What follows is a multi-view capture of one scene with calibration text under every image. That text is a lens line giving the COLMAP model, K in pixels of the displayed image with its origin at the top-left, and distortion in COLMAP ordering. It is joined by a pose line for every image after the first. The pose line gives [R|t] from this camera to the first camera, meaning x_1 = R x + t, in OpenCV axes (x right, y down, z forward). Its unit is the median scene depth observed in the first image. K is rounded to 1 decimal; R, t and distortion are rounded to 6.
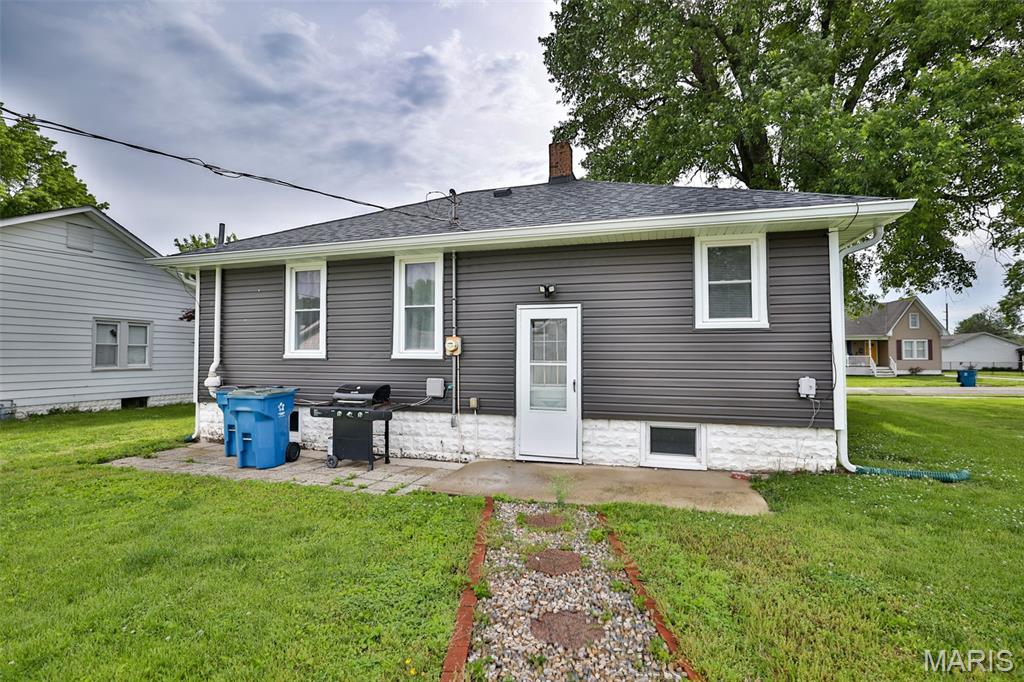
lens RADIAL K [[475.4, 0, 517.5], [0, 475.4, 347.9], [0, 0, 1]] dist [-0.035823, 0.013031]
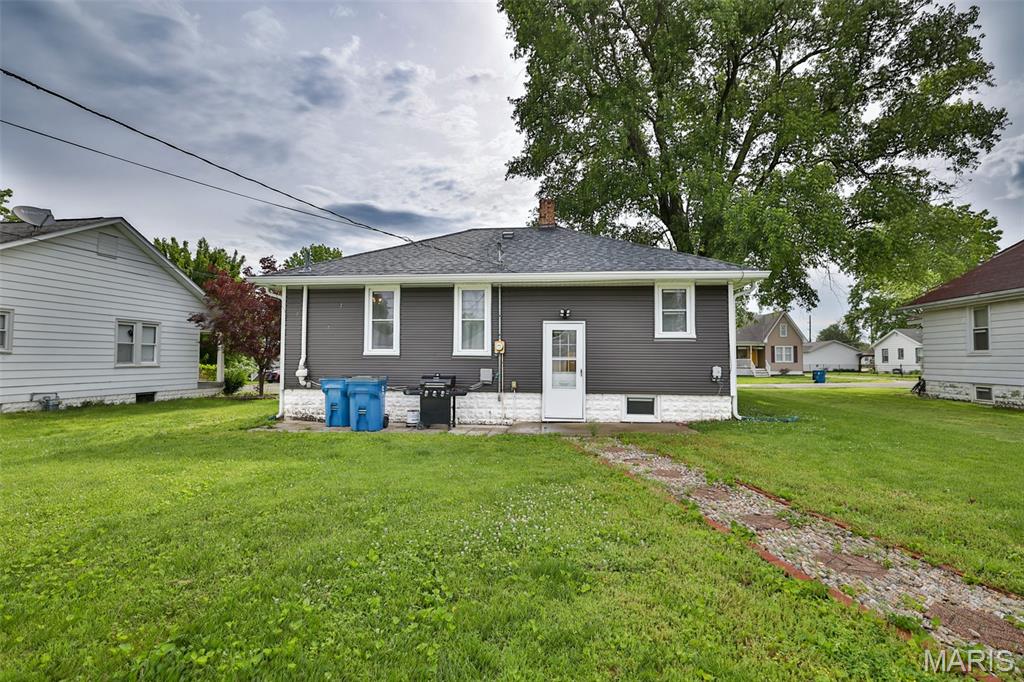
lens RADIAL K [[481.2, 0, 512.5], [0, 481.2, 342.5], [0, 0, 1]] dist [-0.017581, 0.001236]
pose [[0.983115, 0.010554, 0.182686, -0.348728], [-0.007280, 0.999801, -0.018579, 0.008181], [-0.182846, 0.016935, 0.982996, -0.473843]]
